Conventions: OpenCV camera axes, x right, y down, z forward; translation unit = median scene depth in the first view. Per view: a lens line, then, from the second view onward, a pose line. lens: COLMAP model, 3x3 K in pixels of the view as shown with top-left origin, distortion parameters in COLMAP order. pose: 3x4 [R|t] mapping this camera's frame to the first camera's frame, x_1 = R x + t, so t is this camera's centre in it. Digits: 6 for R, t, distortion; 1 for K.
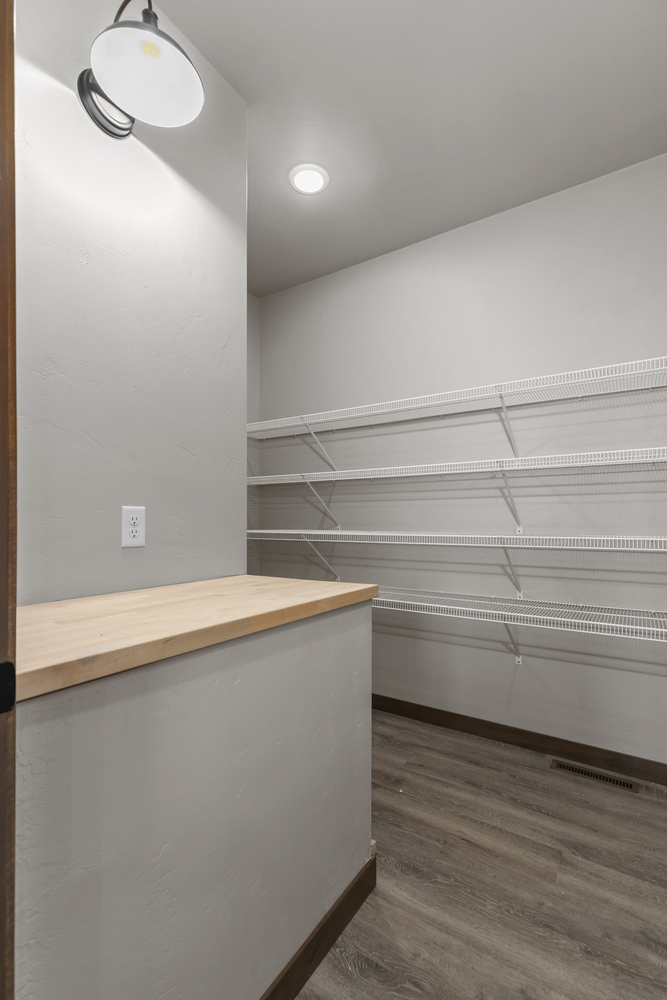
lens RADIAL K [[455.5, 0, 333.9], [0, 455.5, 522.8], [0, 0, 1]] dist [0.010151, -0.002865]
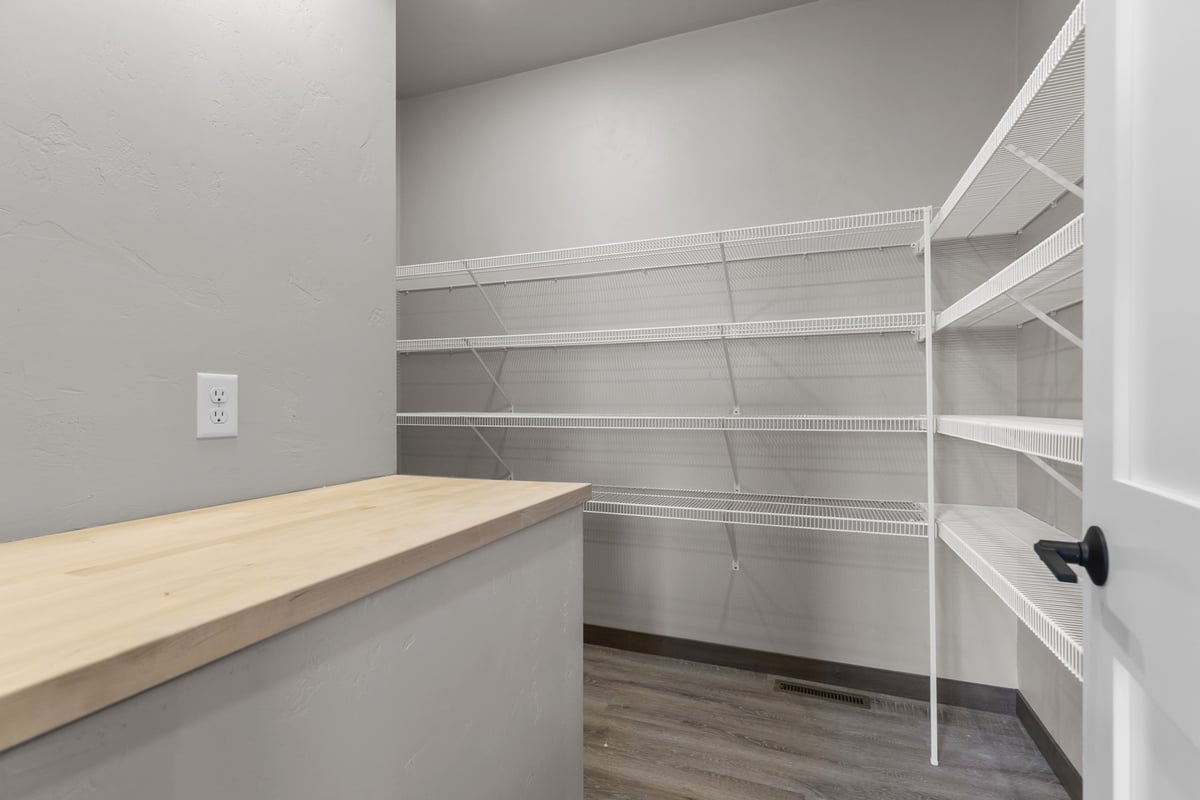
lens RADIAL K [[546.6, 0, 612.7], [0, 546.6, 406.6], [0, 0, 1]] dist [0.010151, -0.002865]
pose [[0.974106, -0.004689, 0.226042, -0.053895], [0.004164, 0.999987, 0.002799, 0.006807], [-0.226053, -0.001785, 0.974113, 0.092901]]
